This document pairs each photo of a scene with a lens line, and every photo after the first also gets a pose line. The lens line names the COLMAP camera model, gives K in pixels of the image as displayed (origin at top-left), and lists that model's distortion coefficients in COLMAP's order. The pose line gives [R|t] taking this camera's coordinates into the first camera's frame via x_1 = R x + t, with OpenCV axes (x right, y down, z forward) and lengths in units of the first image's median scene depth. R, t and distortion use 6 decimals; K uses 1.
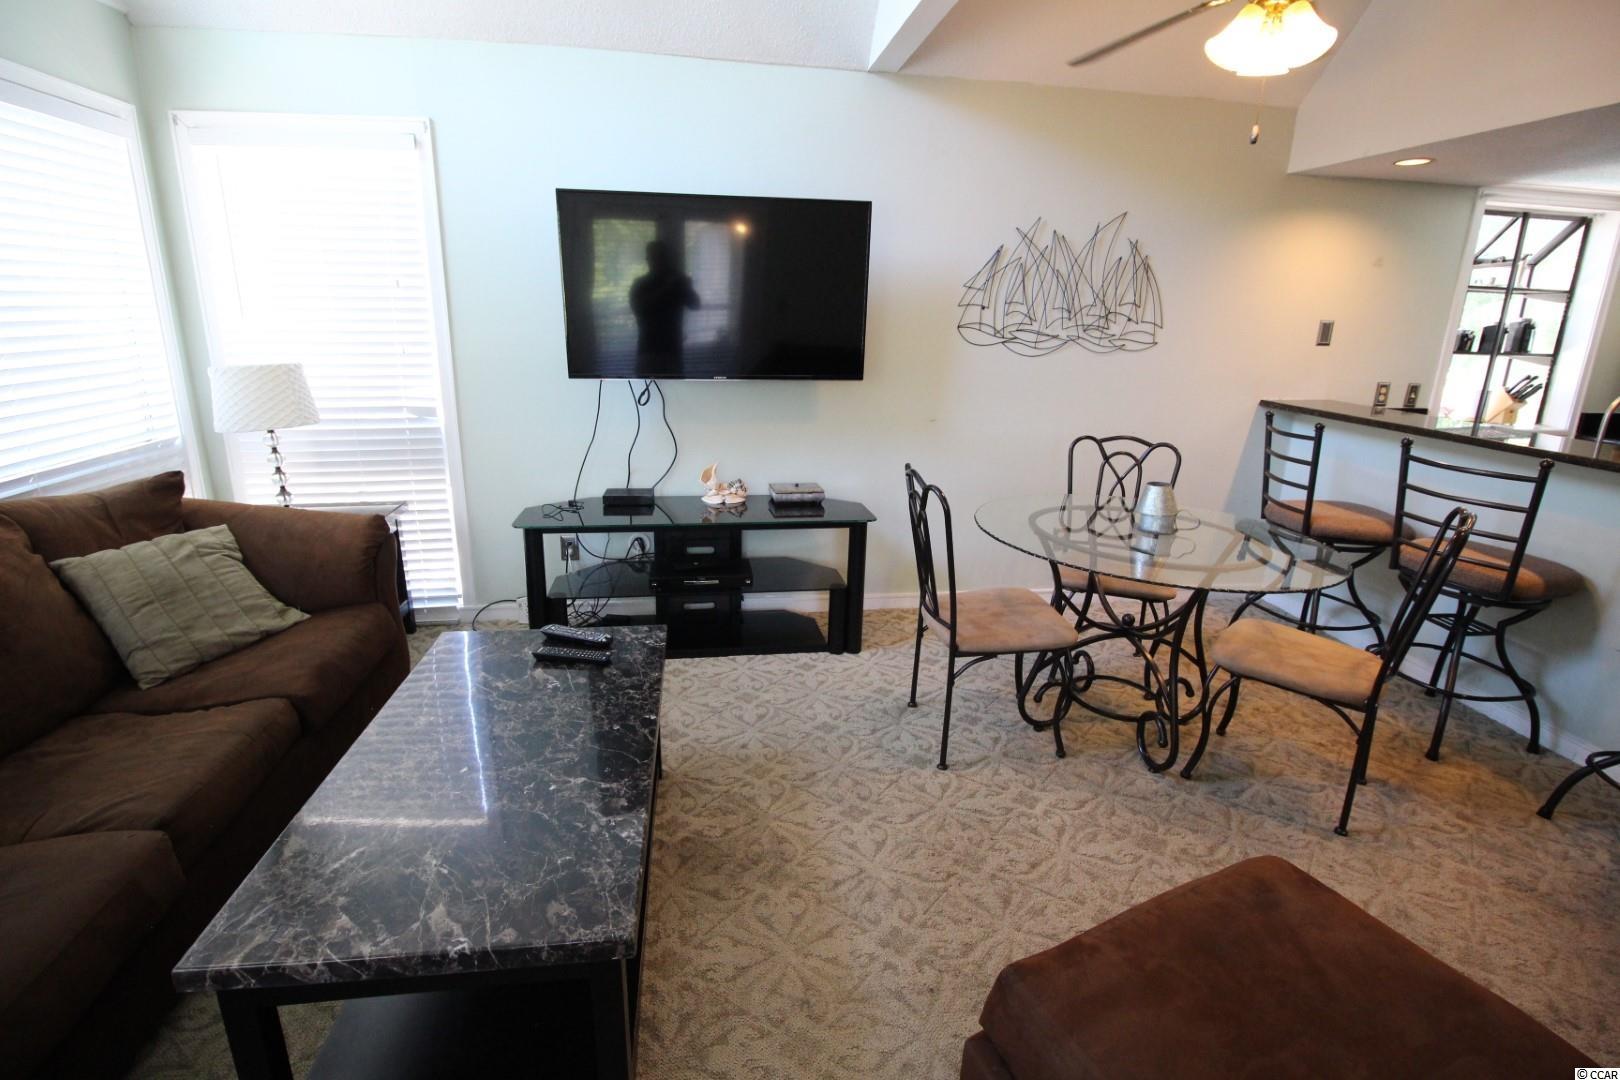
lens RADIAL K [[749.5, 0, 805.8], [0, 749.5, 527.3], [0, 0, 1]] dist [0.000673, -0.015677]
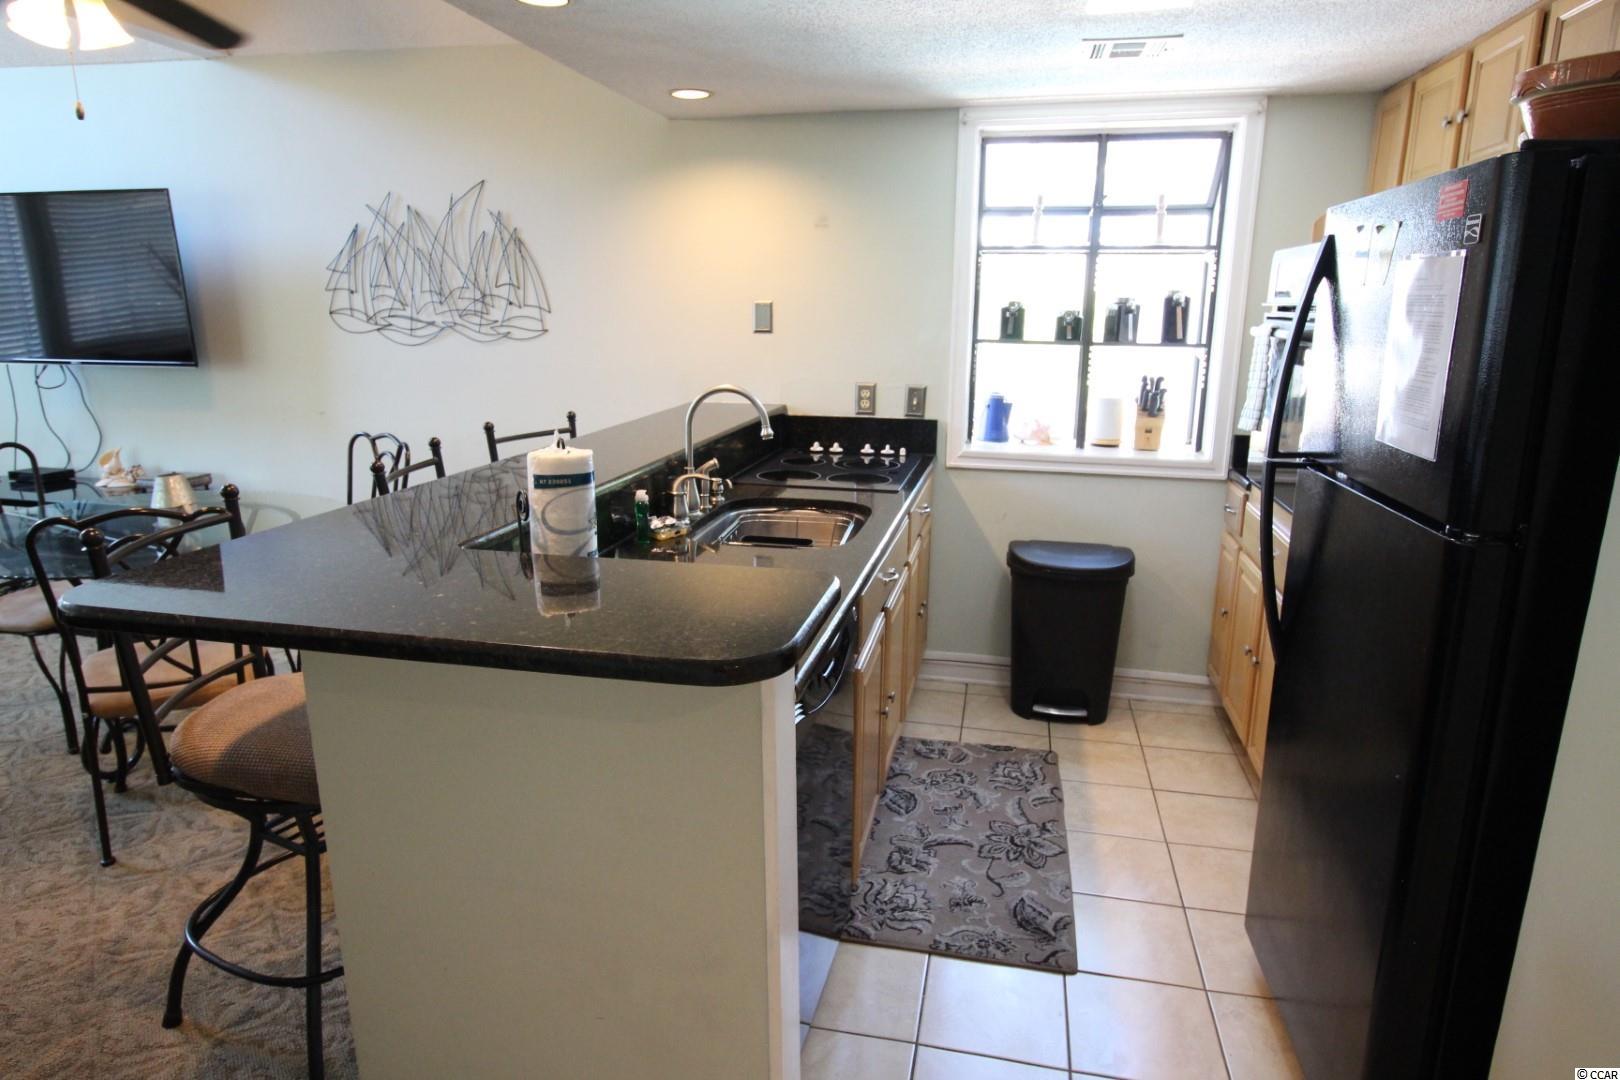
lens RADIAL K [[946.1, 0, 810.0], [0, 946.1, 540.0], [0, 0, 1]] dist [-0.000806, -0.000341]
pose [[0.936002, 0.075258, -0.343855, 1.193671], [-0.087534, 0.995955, -0.020295, -0.016359], [0.340936, 0.049095, 0.938804, 0.120359]]
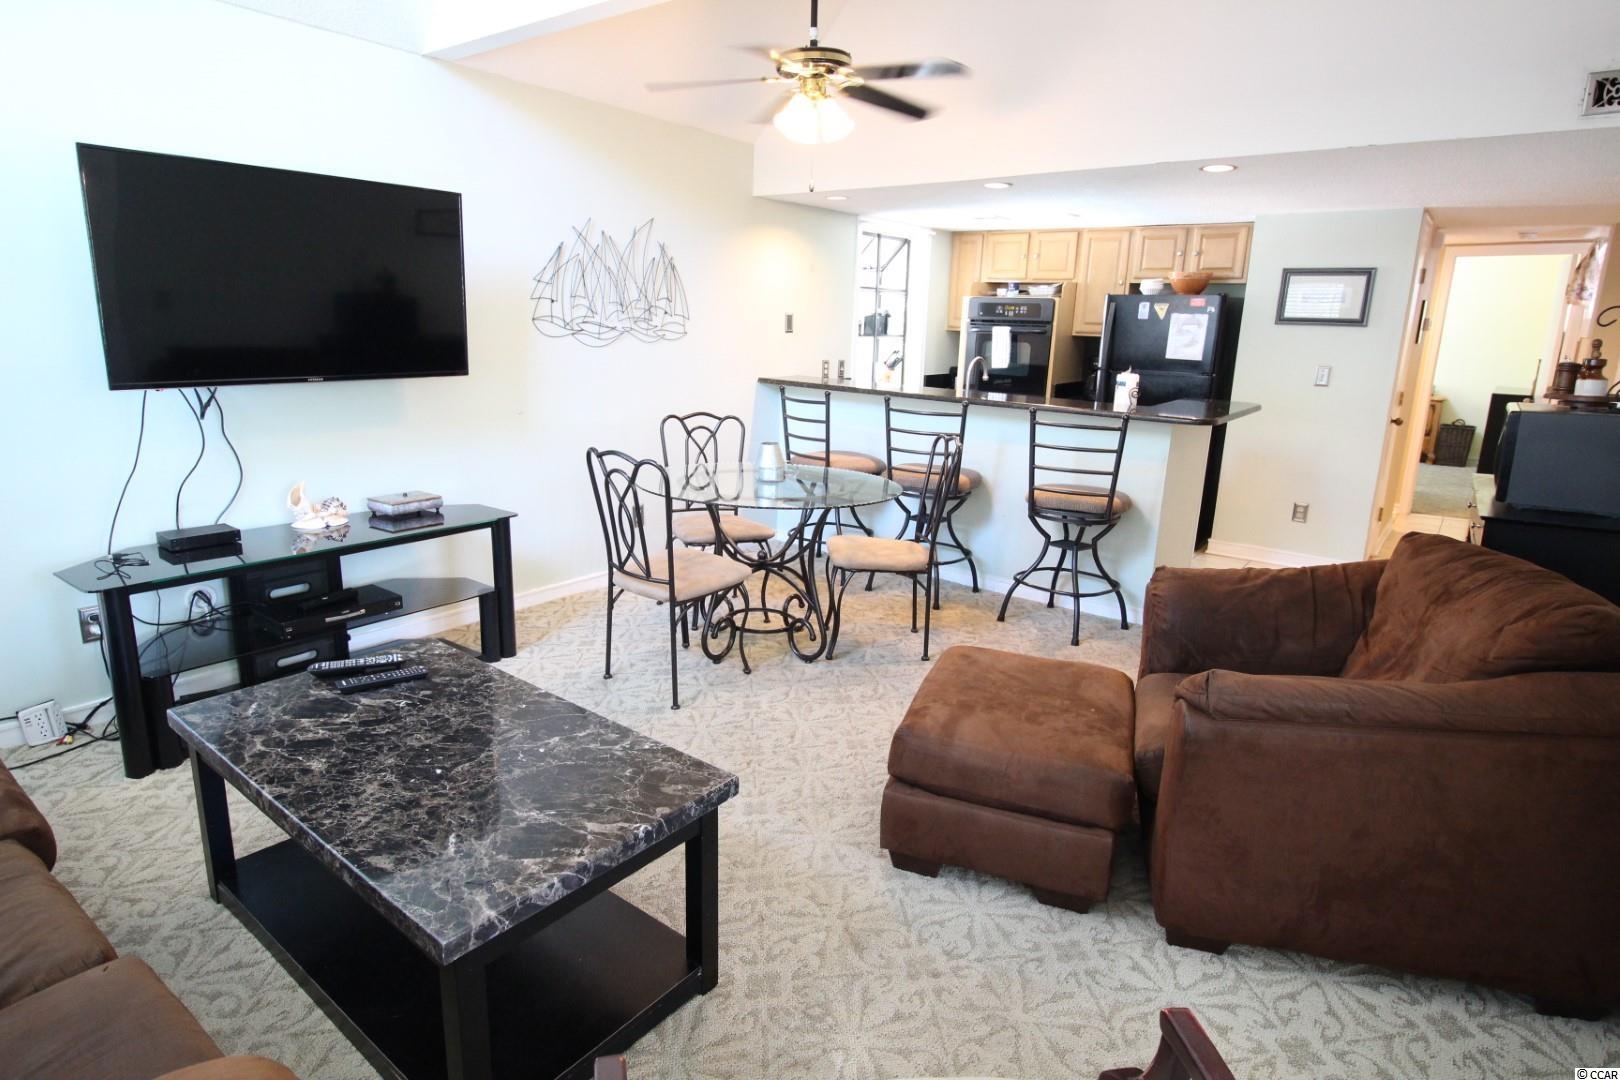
lens RADIAL K [[881.1, 0, 804.0], [0, 881.1, 529.6], [0, 0, 1]] dist [-0.002391, -0.000908]
pose [[0.719495, -0.162853, 0.675134, -0.386131], [0.175115, 0.983249, 0.050554, 0.015371], [-0.672058, 0.081853, 0.735960, -0.098346]]
